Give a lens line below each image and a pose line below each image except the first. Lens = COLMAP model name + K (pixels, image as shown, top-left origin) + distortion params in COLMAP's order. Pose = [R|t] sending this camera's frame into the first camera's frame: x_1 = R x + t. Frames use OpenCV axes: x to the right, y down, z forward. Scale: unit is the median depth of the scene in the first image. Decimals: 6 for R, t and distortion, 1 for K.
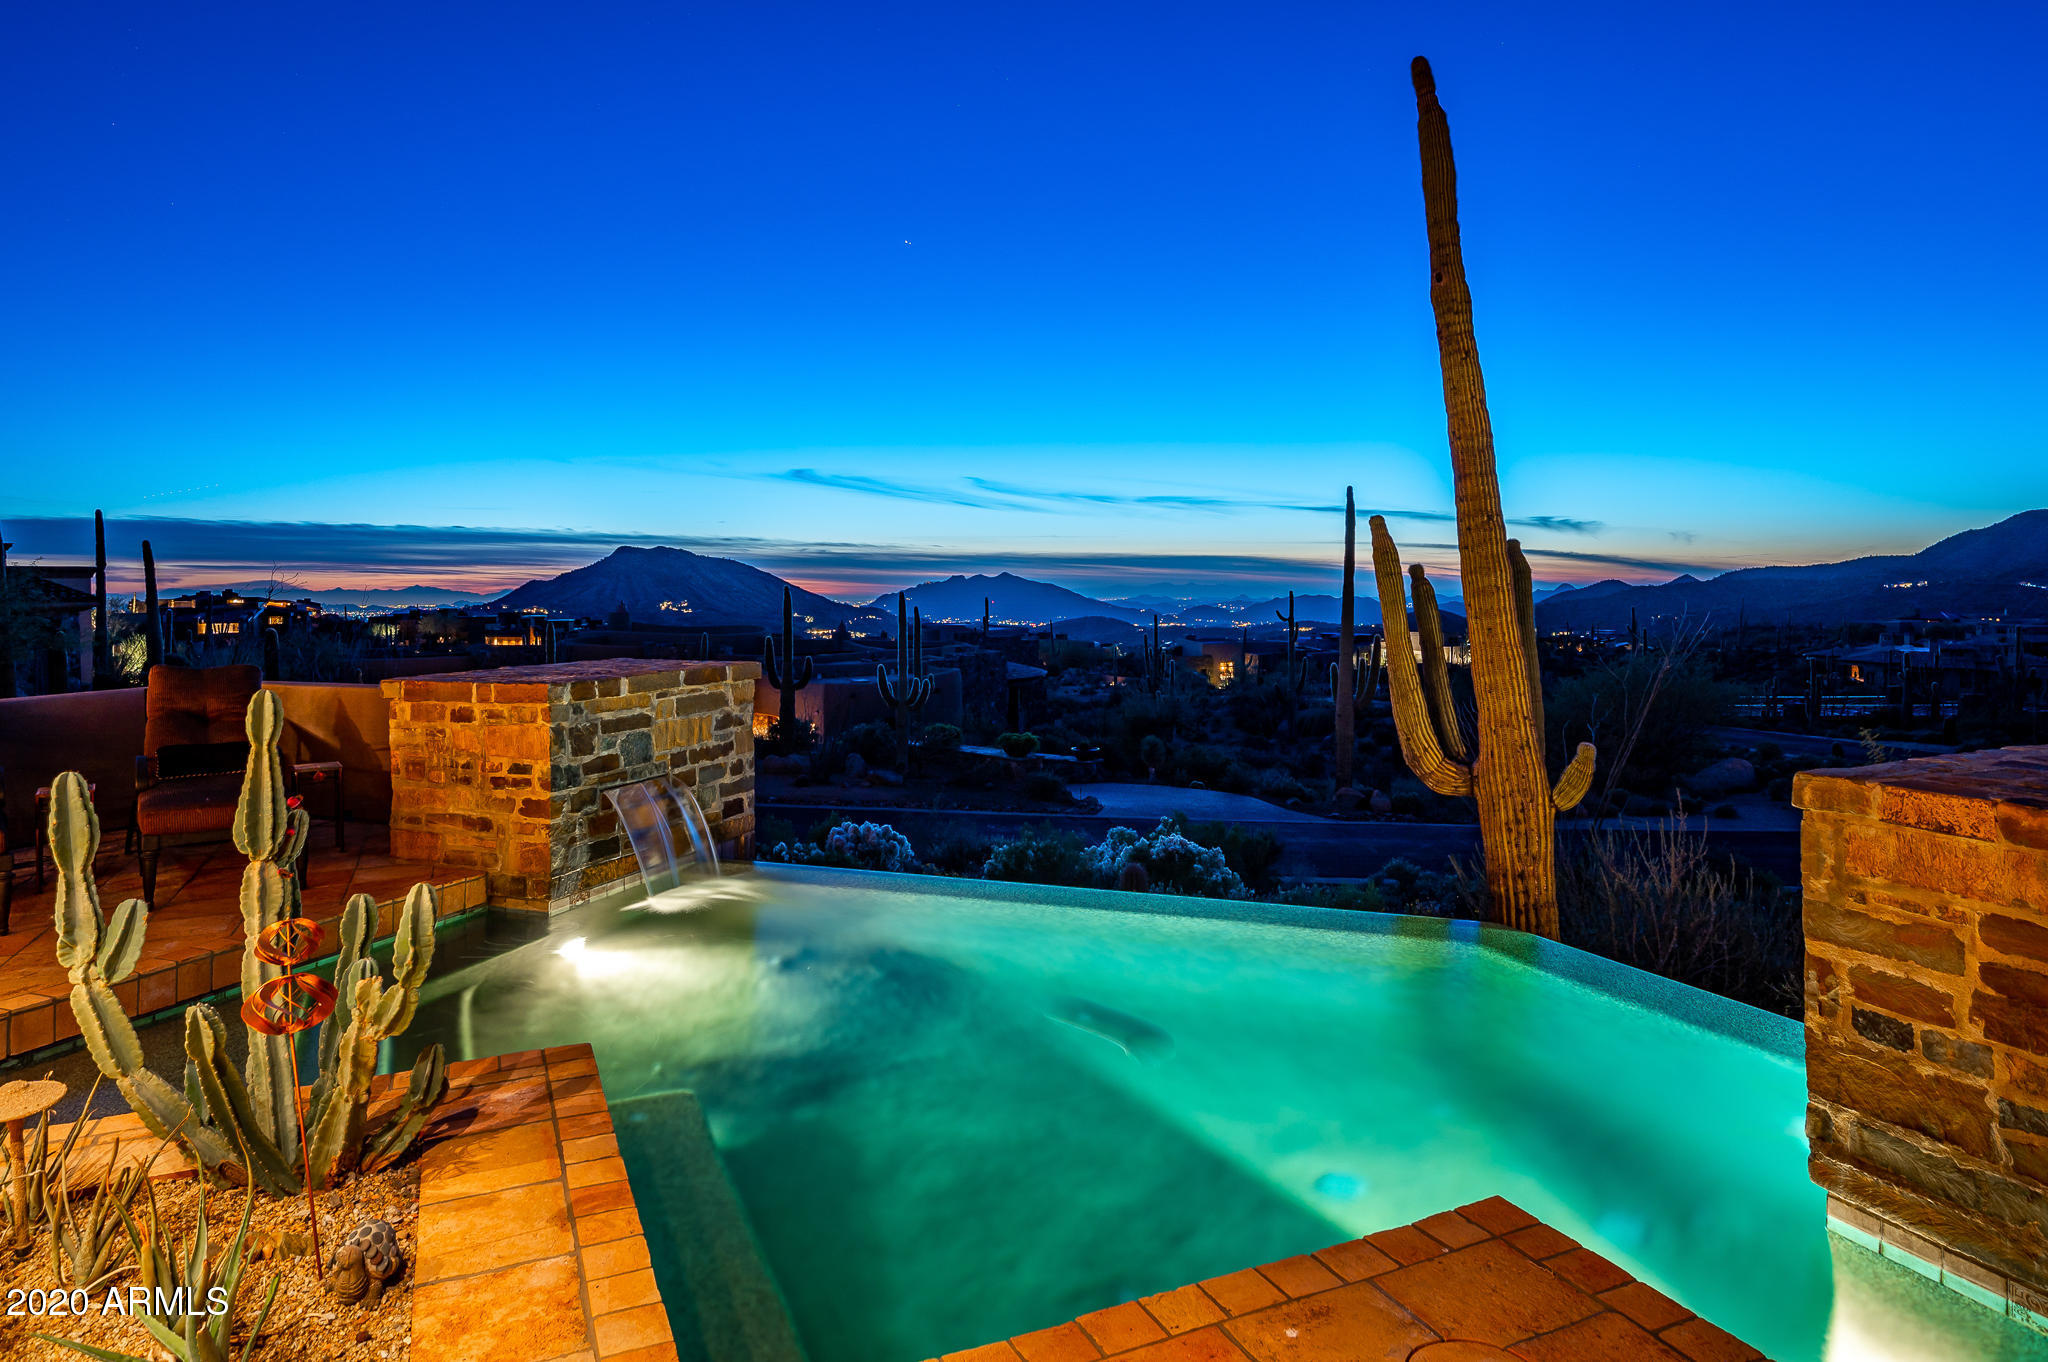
lens RADIAL K [[1234.2, 0, 1038.0], [0, 1234.2, 586.0], [0, 0, 1]] dist [0.001062, -0.001214]
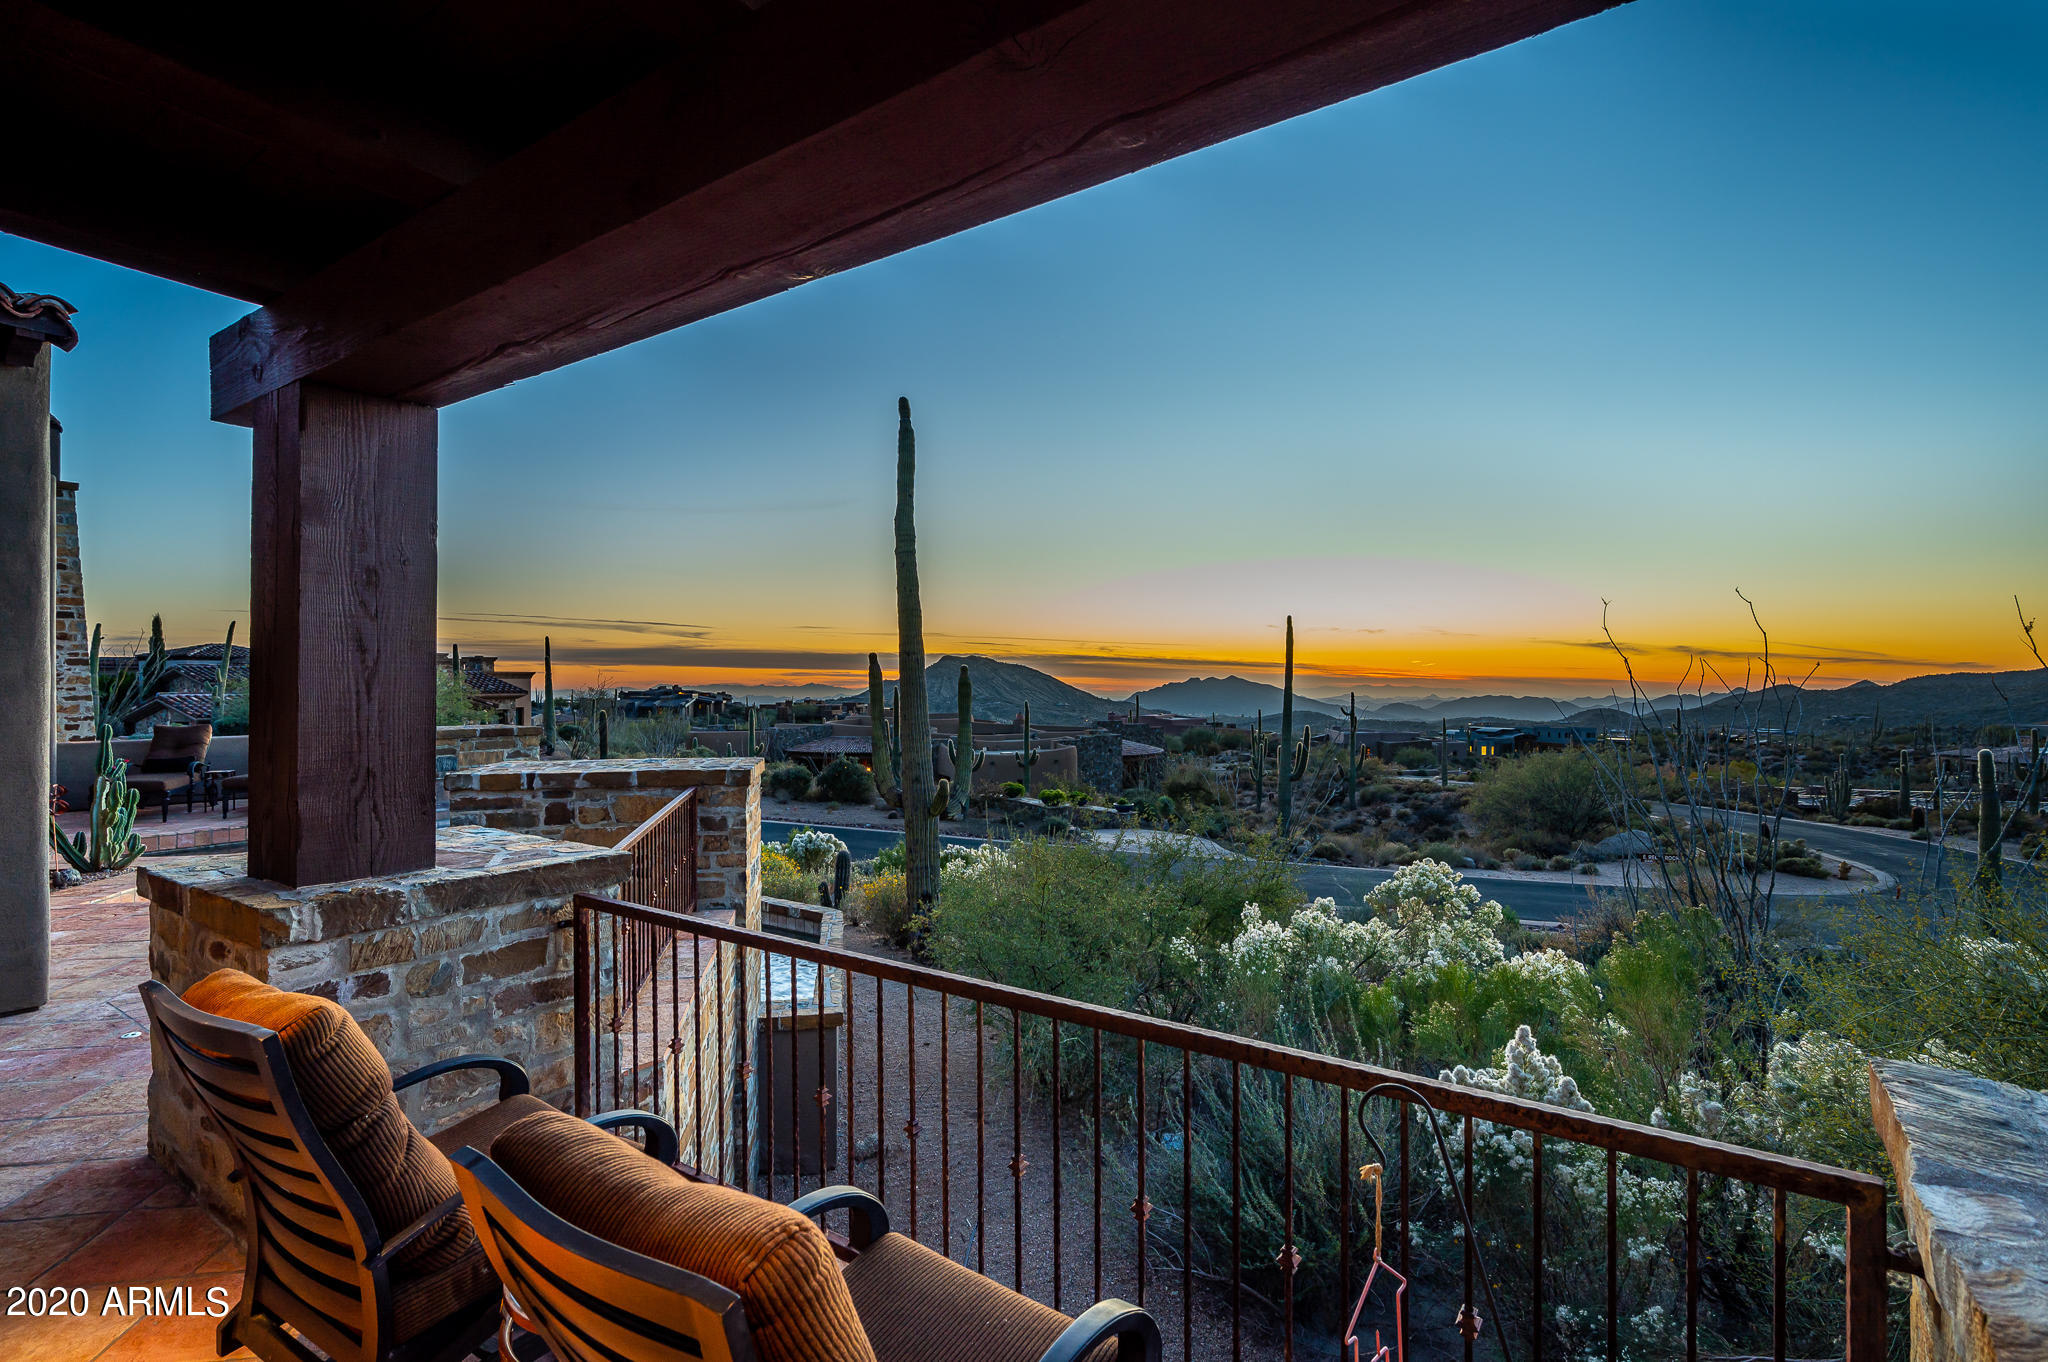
lens RADIAL K [[940.9, 0, 1015.1], [0, 940.9, 682.0], [0, 0, 1]] dist [0.002463, -0.000504]
pose [[0.968901, 0.005416, -0.247388, 0.965640], [-0.006353, 0.999975, -0.002989, -0.013865], [0.247366, 0.004468, 0.968912, -0.341272]]
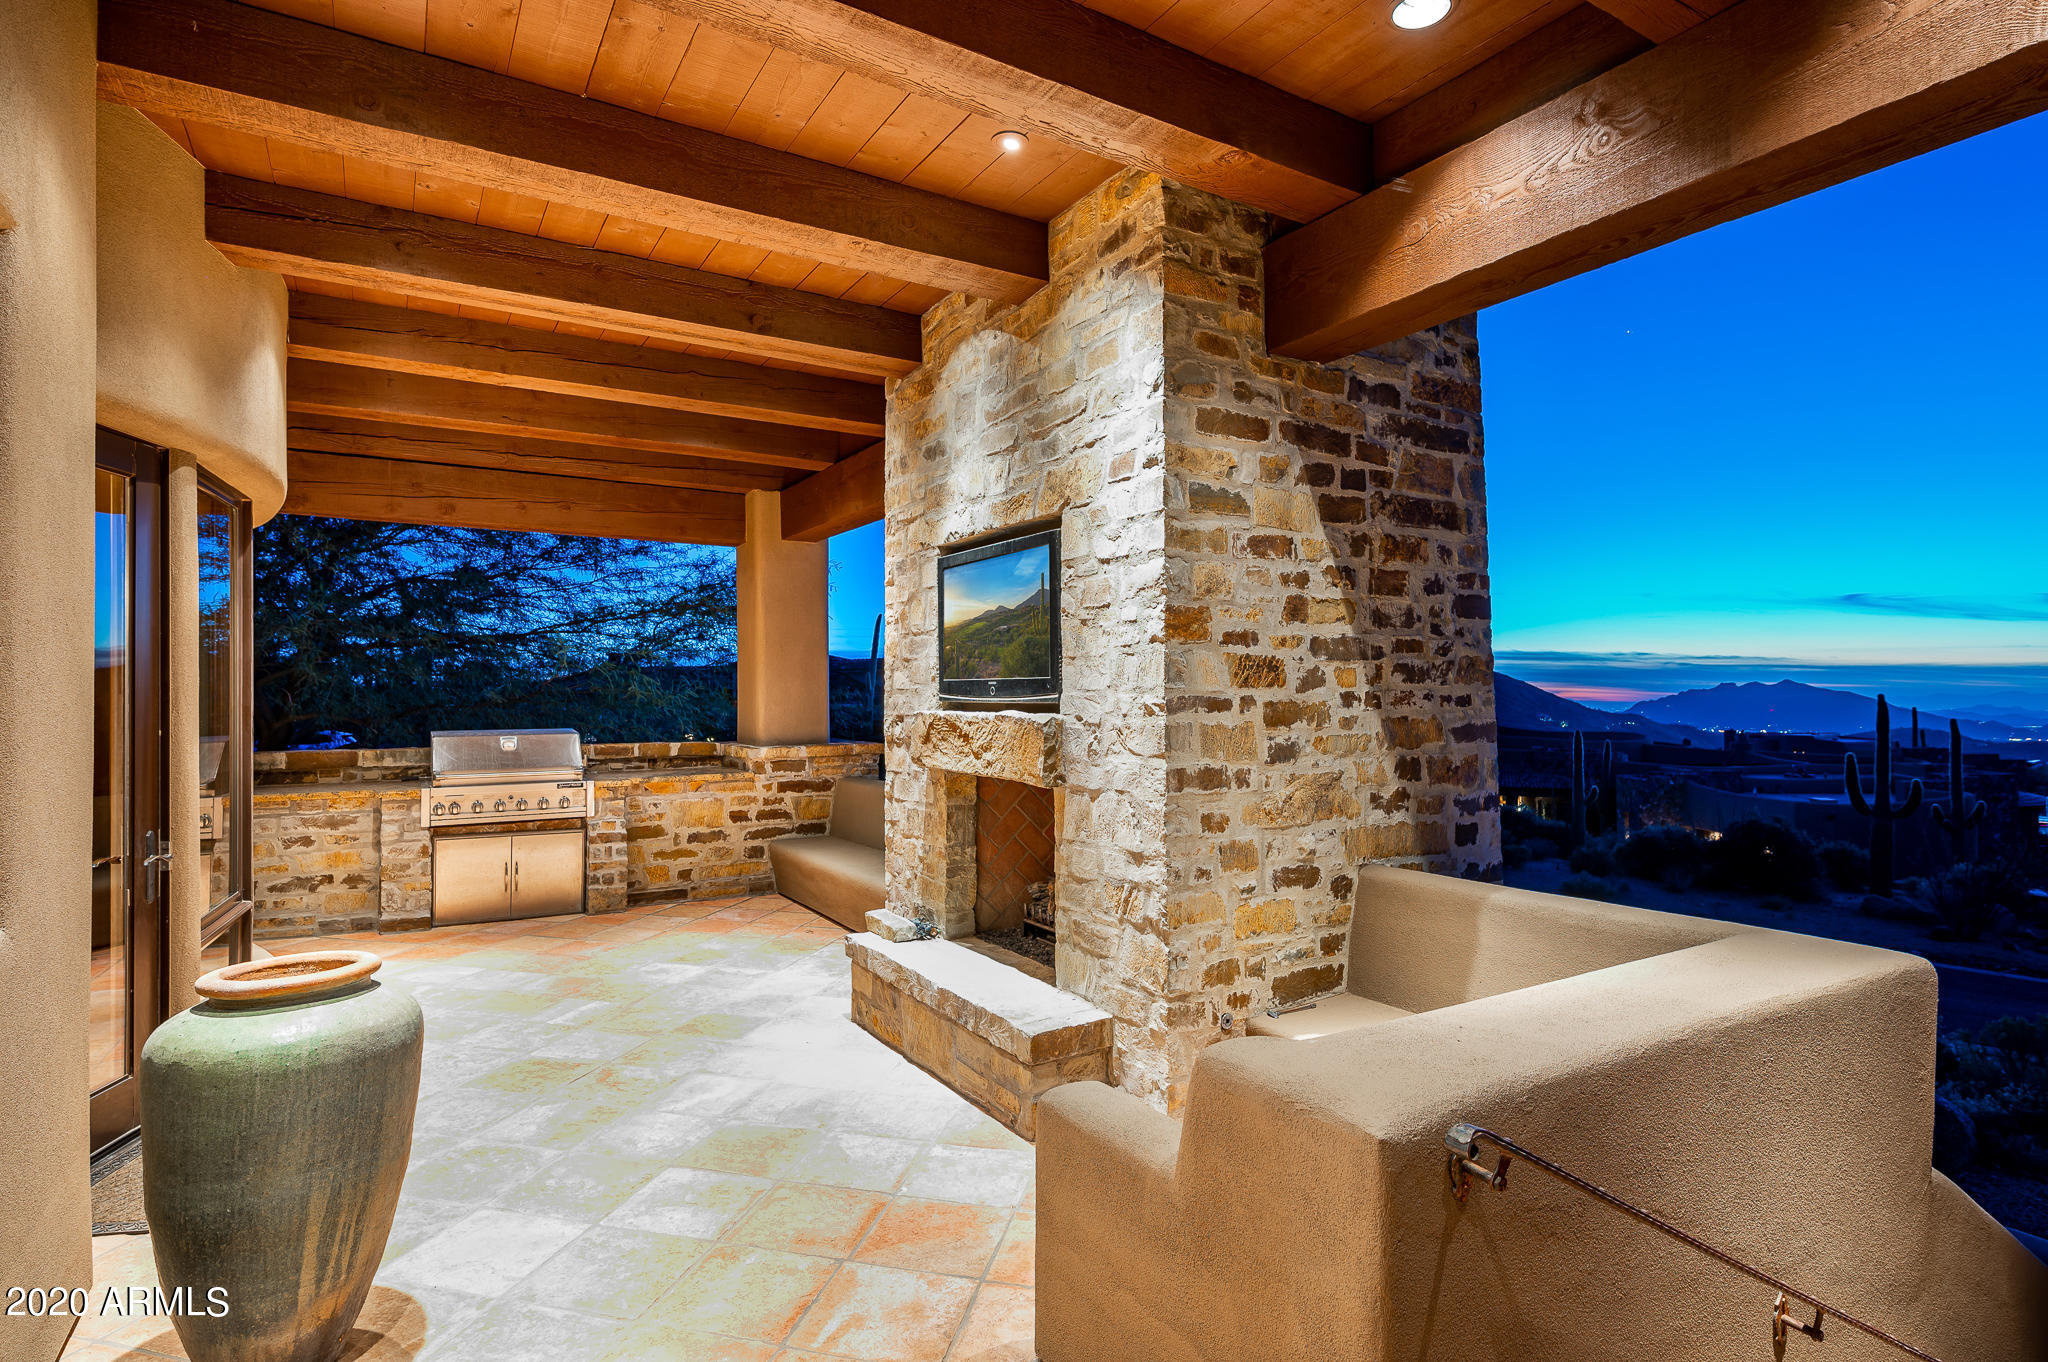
lens RADIAL K [[1041.4, 0, 1025.2], [0, 1041.4, 684.1], [0, 0, 1]] dist [-0.003717, -0.000725]
pose [[0.787463, -0.000761, -0.616362, -0.993087], [-0.004264, 0.999969, -0.006682, 0.000180], [0.616347, 0.007890, 0.787435, 0.337363]]
